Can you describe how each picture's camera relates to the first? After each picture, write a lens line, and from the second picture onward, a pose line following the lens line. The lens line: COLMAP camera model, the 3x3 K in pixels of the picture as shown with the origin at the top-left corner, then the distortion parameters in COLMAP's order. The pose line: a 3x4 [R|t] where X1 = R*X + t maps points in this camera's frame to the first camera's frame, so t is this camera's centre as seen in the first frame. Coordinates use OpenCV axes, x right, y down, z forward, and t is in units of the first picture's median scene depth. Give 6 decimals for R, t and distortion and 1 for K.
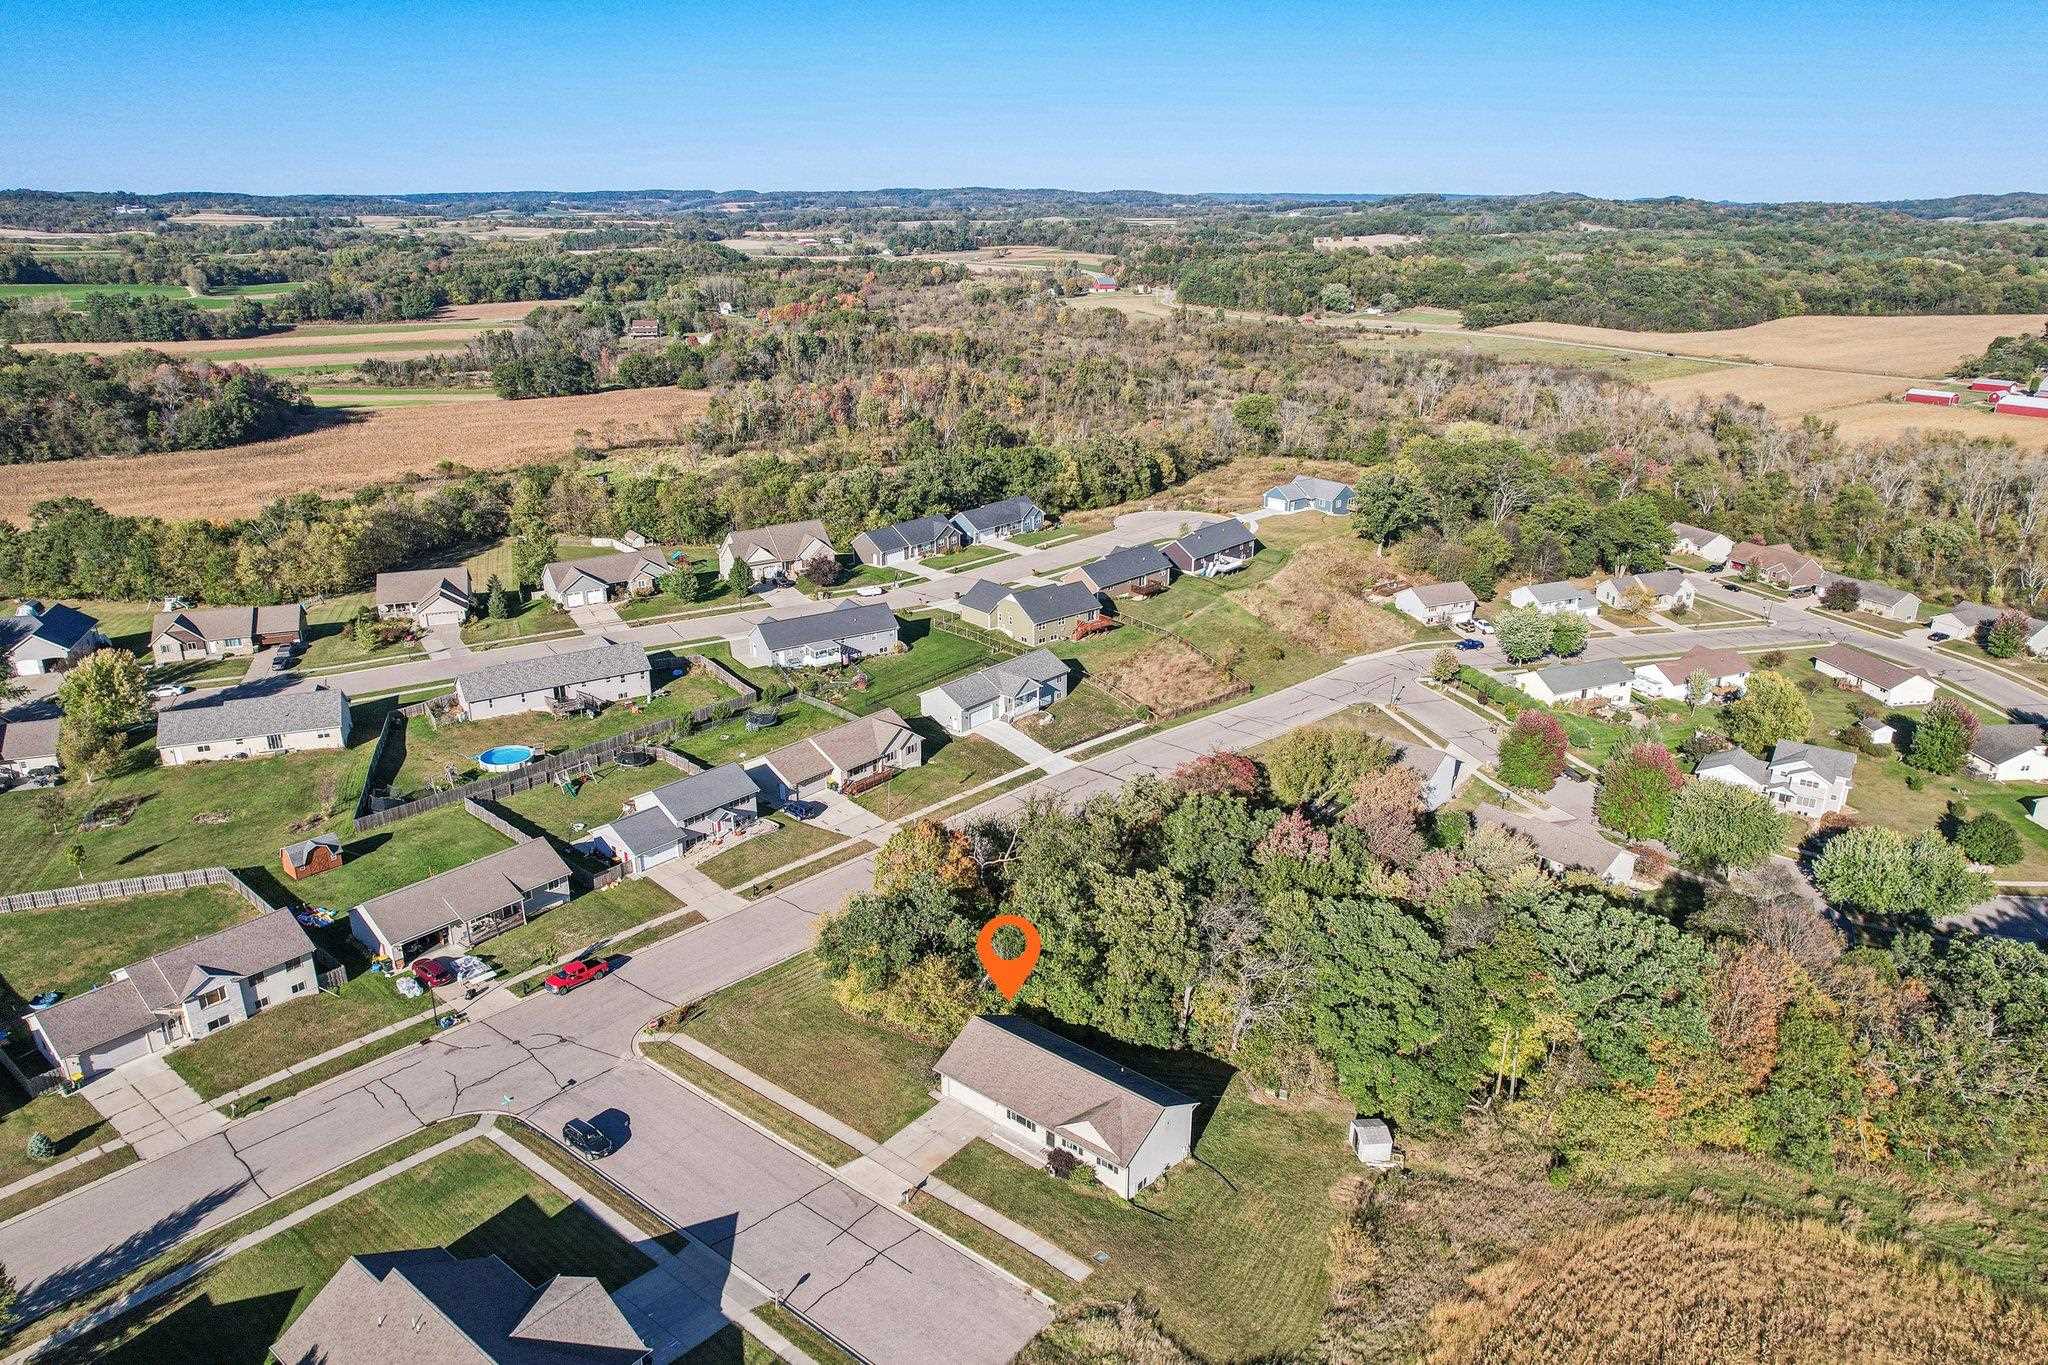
lens RADIAL K [[1375.8, 0, 1024.0], [0, 1375.8, 682.5], [0, 0, 1]] dist [-0.082830, 0.075925]
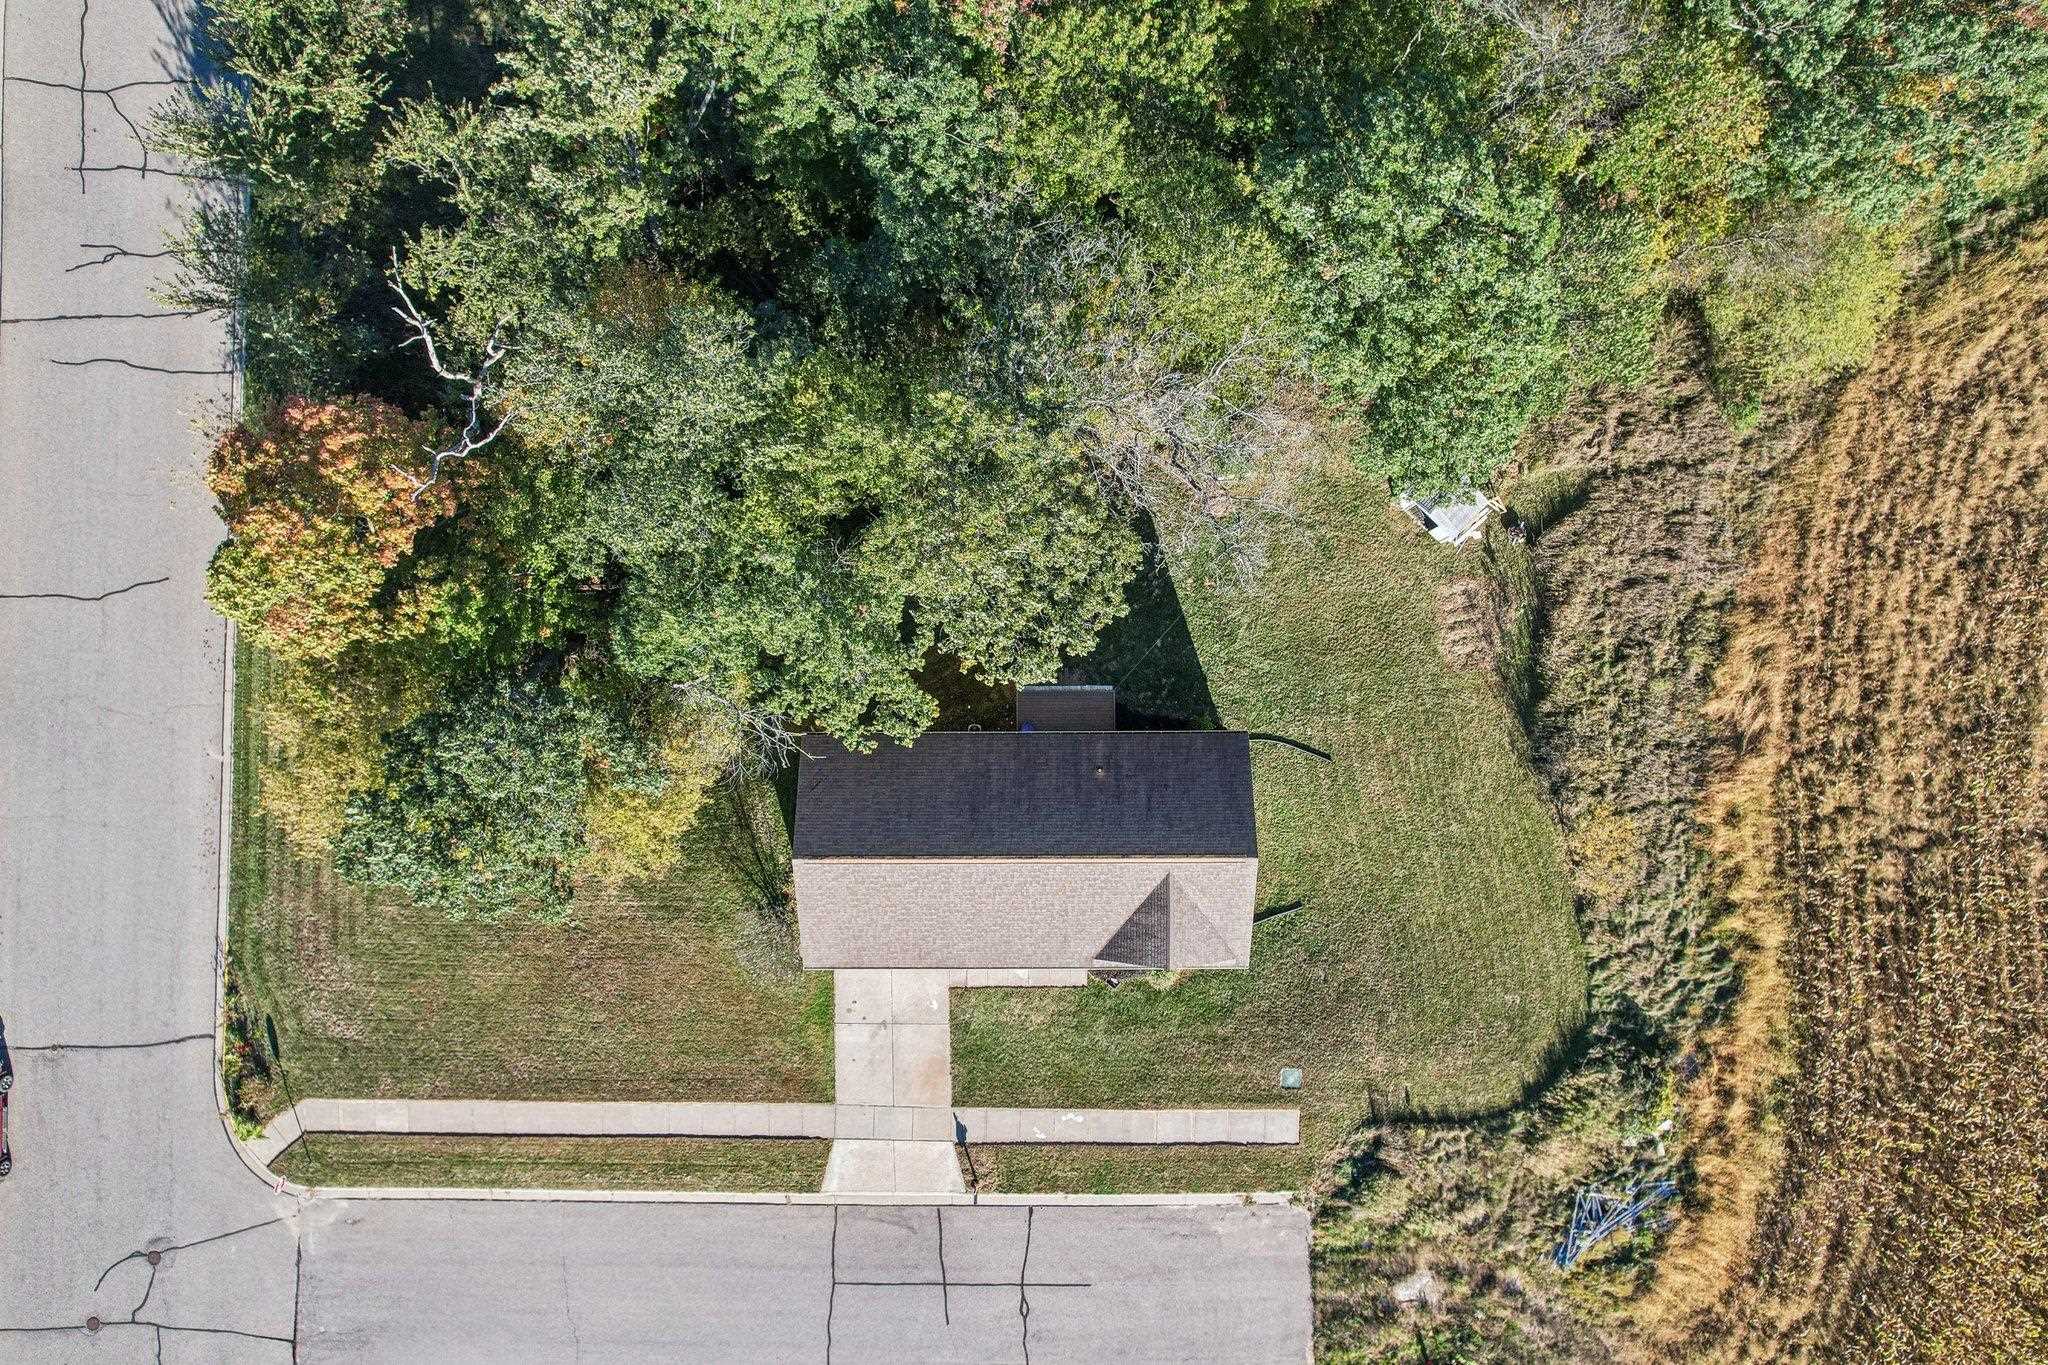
lens RADIAL K [[1327.7, 0, 1024.0], [0, 1327.7, 682.5], [0, 0, 1]] dist [-0.082852, 0.068974]
pose [[0.762035, -0.647374, -0.014459, 0.047138], [0.226524, 0.245594, 0.942534, -0.125541], [-0.606621, -0.721520, 0.333797, 0.518231]]
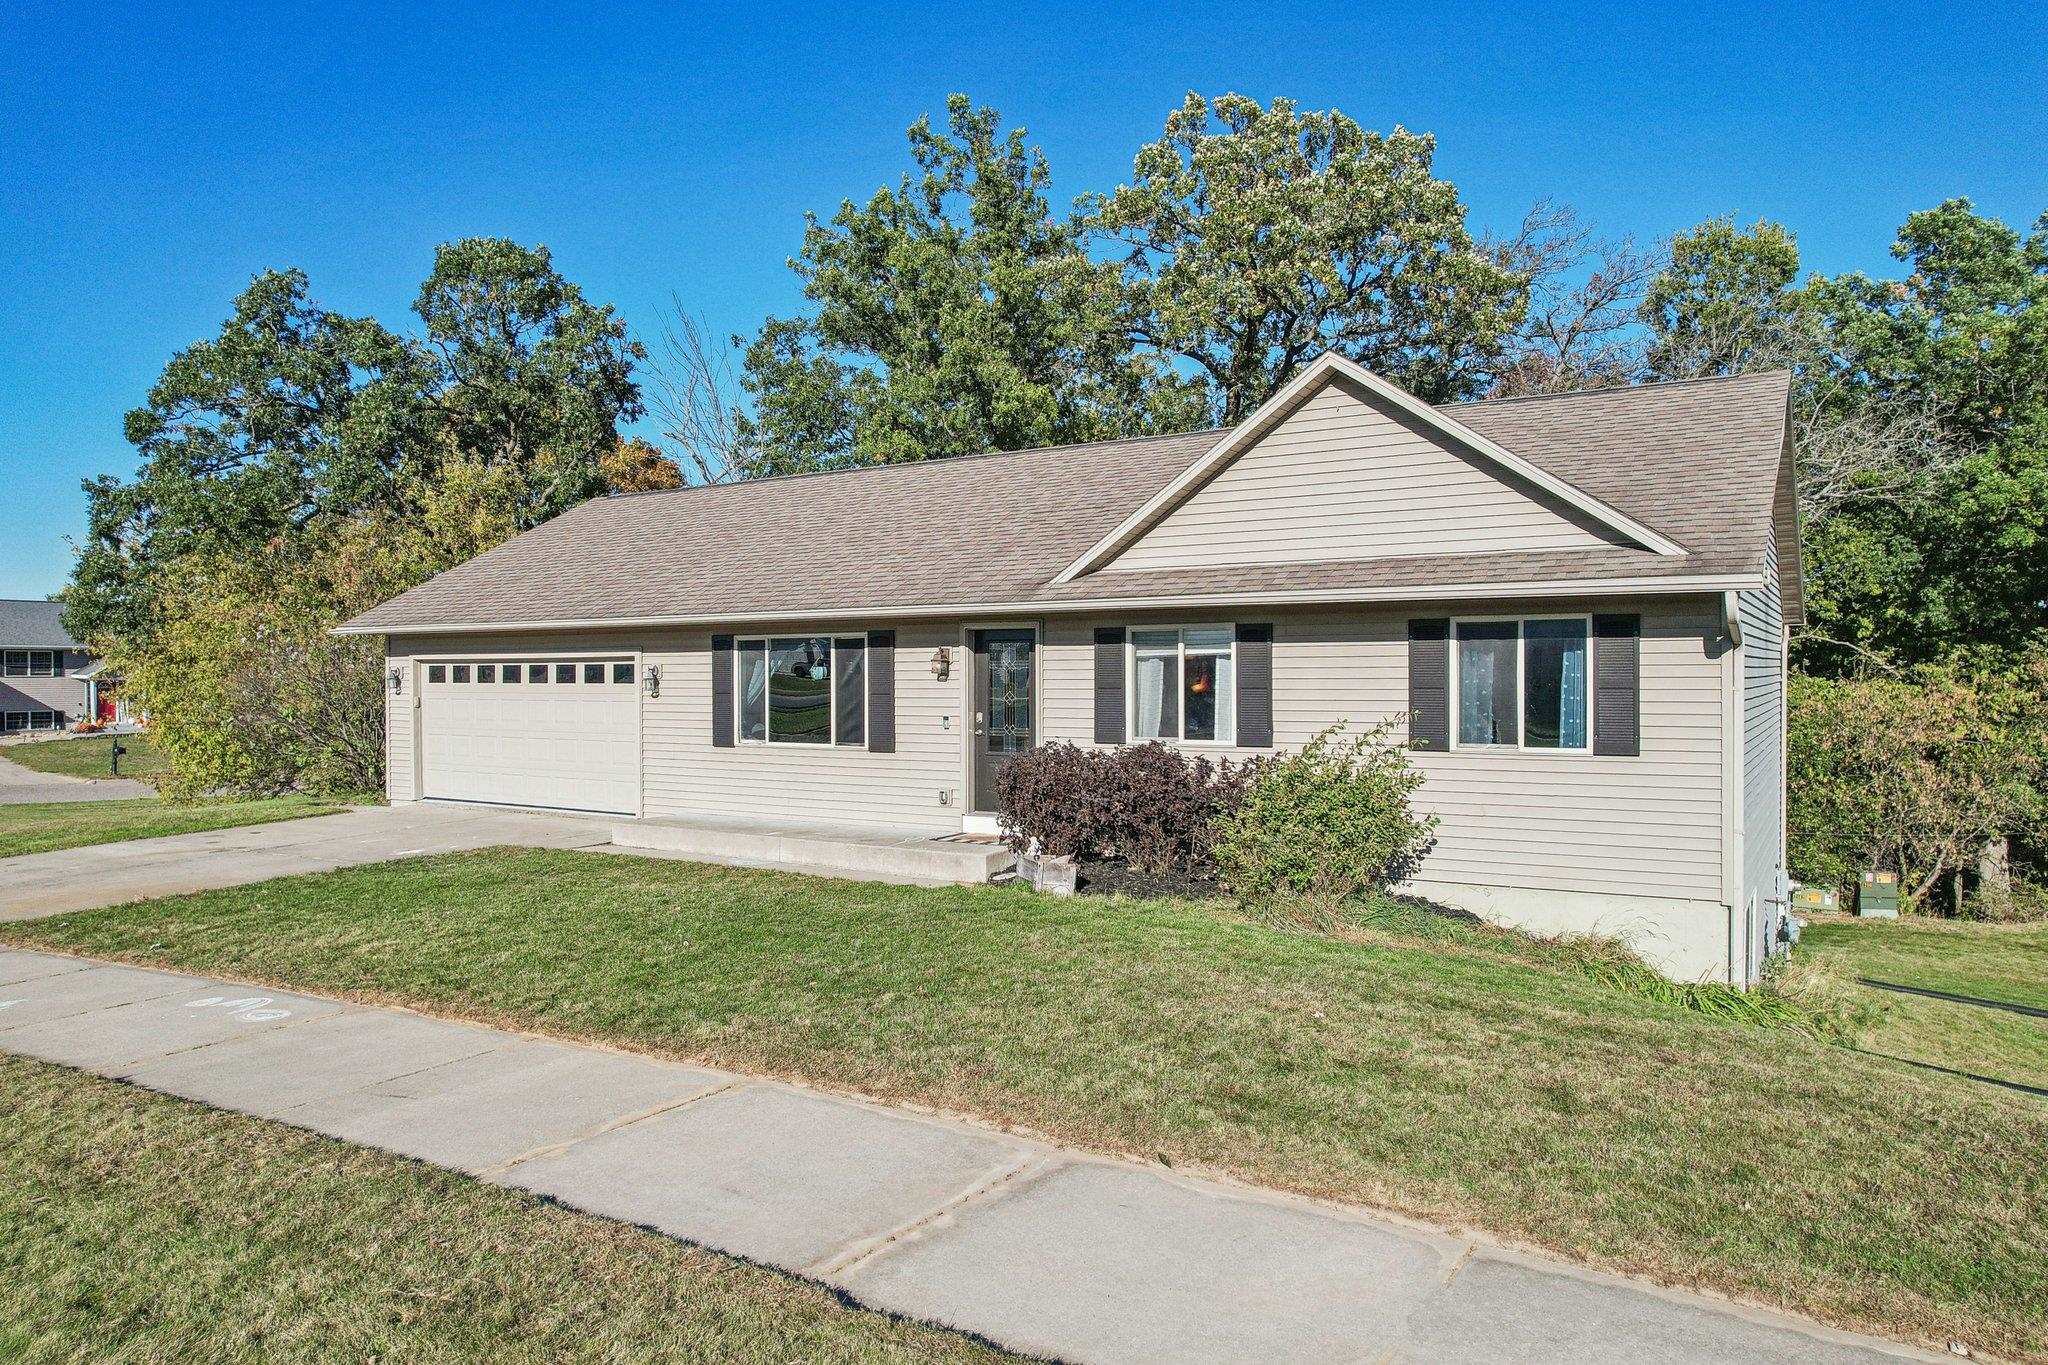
lens RADIAL K [[1375.8, 0, 1024.0], [0, 1375.8, 682.5], [0, 0, 1]] dist [-0.082830, 0.075925]
pose [[0.990606, -0.003880, 0.136690, 0.001240], [0.049046, 0.943172, -0.328666, 0.214517], [-0.127647, 0.332283, 0.934502, 0.493565]]
